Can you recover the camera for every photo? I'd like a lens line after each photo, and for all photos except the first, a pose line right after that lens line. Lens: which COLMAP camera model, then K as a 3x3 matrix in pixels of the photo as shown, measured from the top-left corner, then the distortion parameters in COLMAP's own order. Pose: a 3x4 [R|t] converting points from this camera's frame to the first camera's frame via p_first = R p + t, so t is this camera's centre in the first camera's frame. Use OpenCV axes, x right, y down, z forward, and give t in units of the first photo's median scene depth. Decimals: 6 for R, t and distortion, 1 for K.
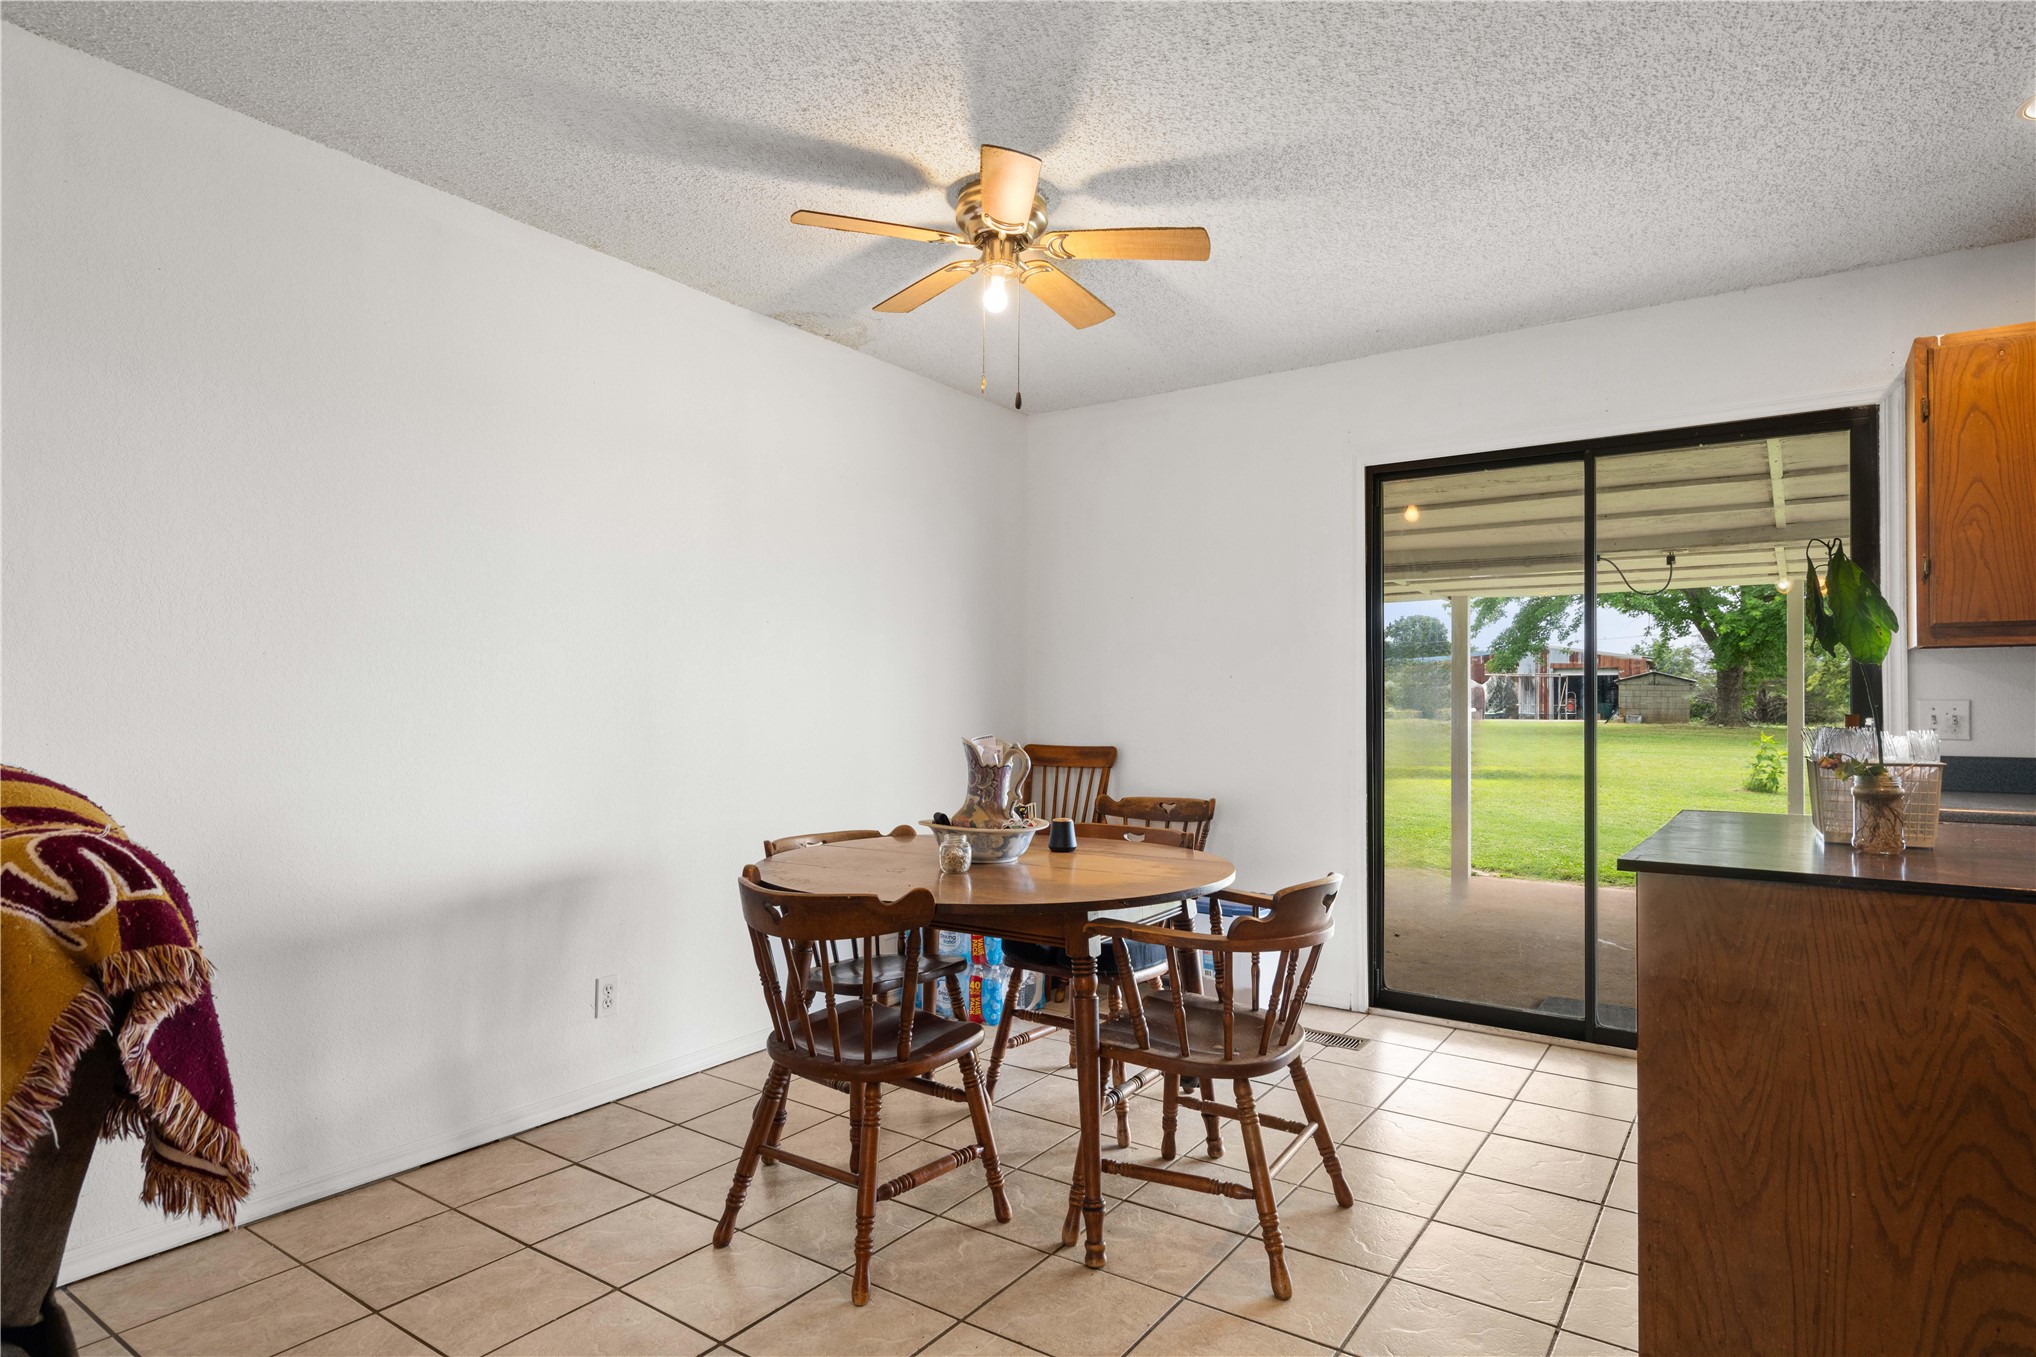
lens RADIAL K [[1095.0, 0, 1022.3], [0, 1095.0, 683.3], [0, 0, 1]] dist [0.001178, 0.000749]
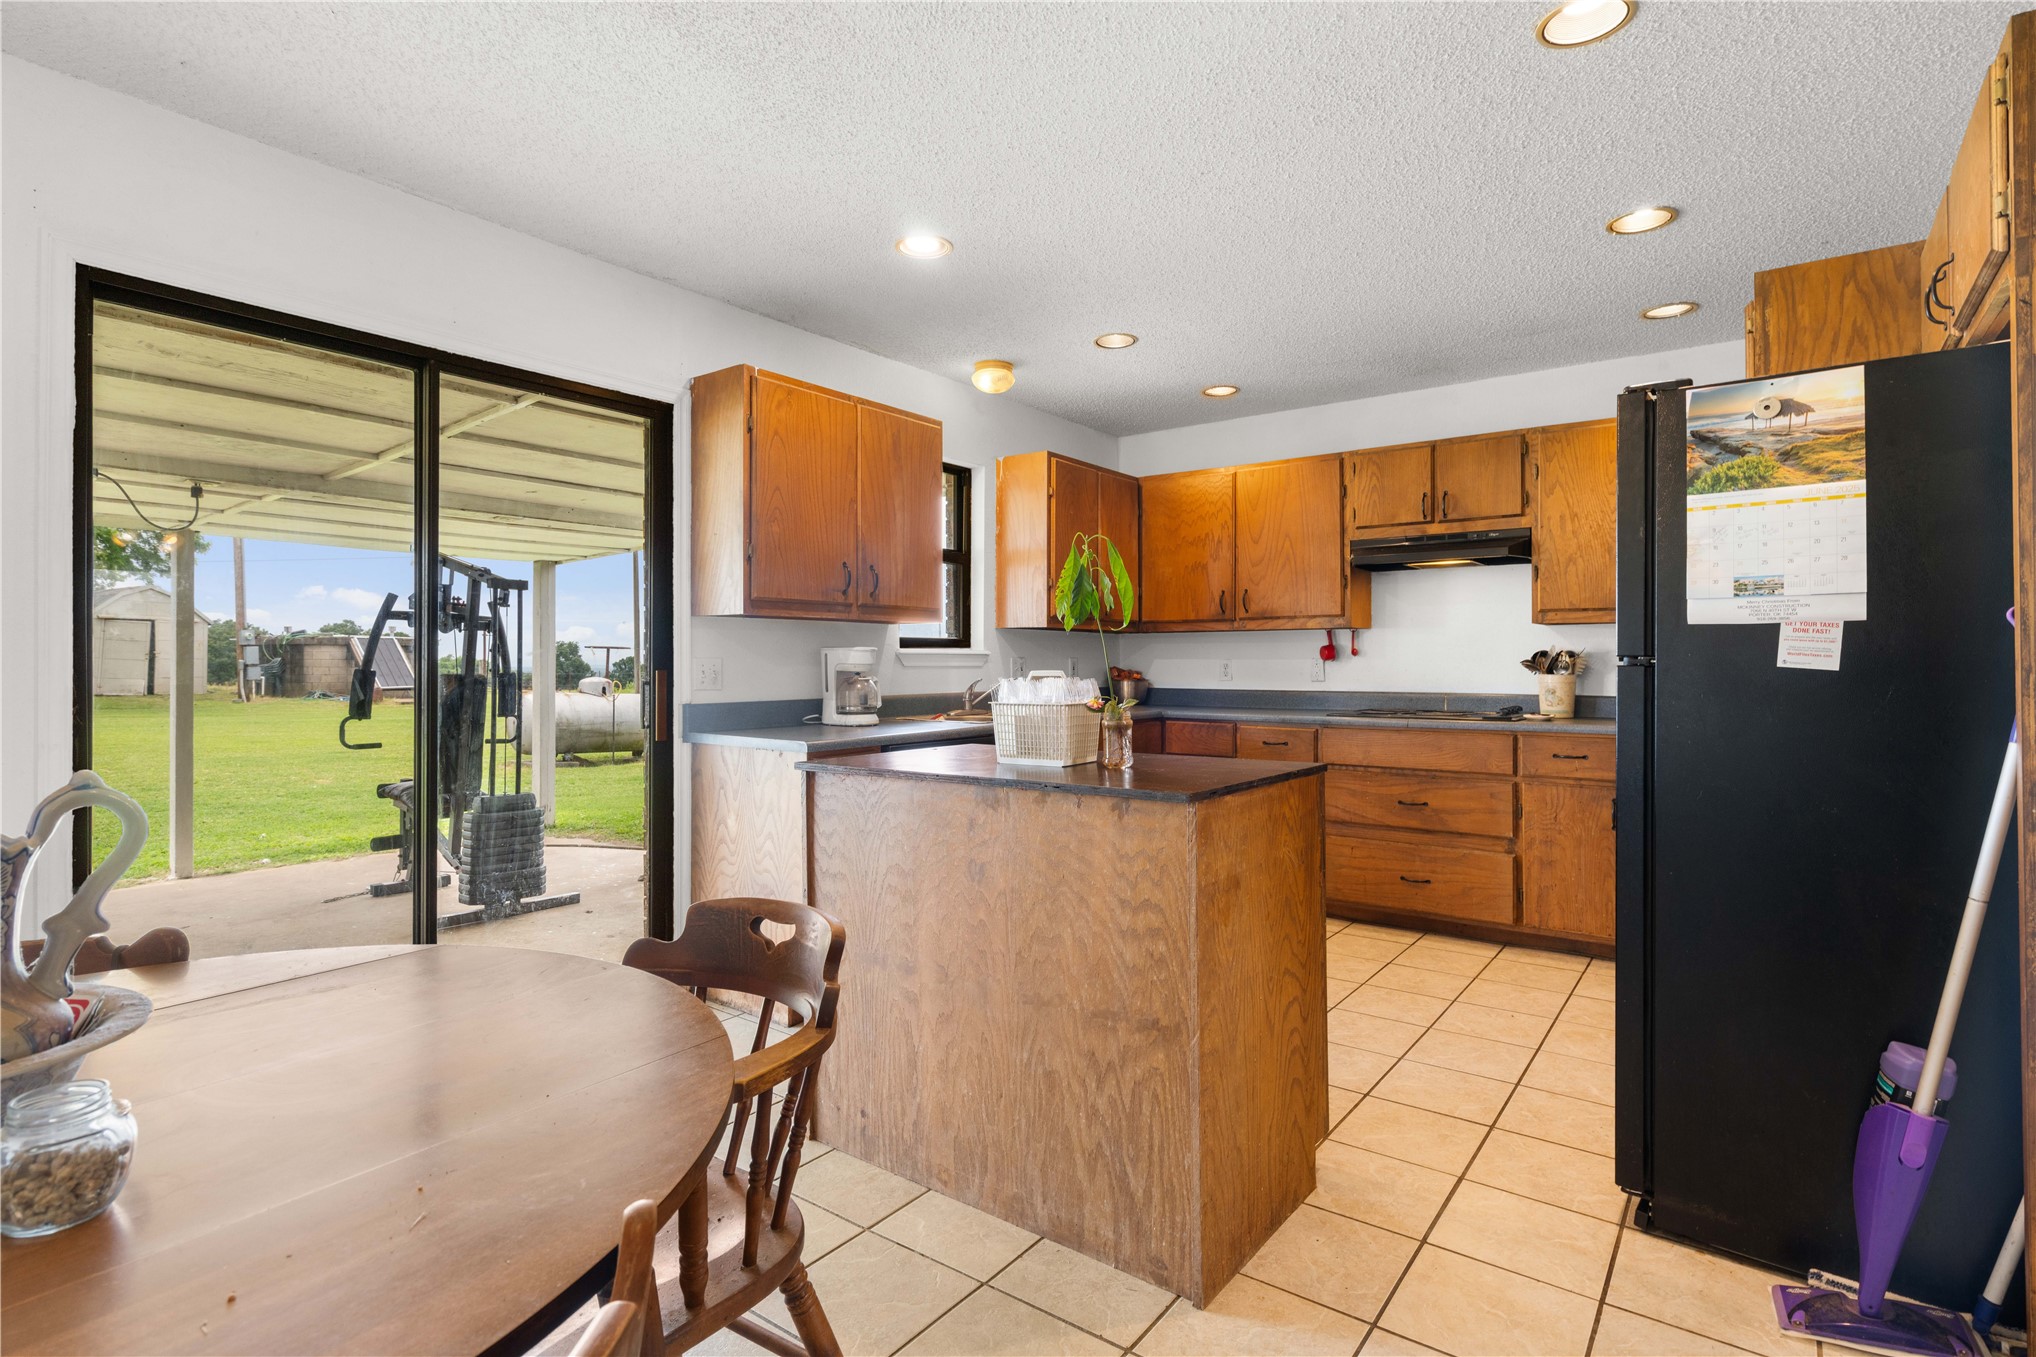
lens RADIAL K [[1006.6, 0, 1018.0], [0, 1006.6, 675.2], [0, 0, 1]] dist [-0.000061, -0.000030]
pose [[0.042729, -0.013931, 0.998990, -0.274971], [-0.016598, 0.999755, 0.014651, 0.011895], [-0.998949, -0.017207, 0.042487, 0.583890]]
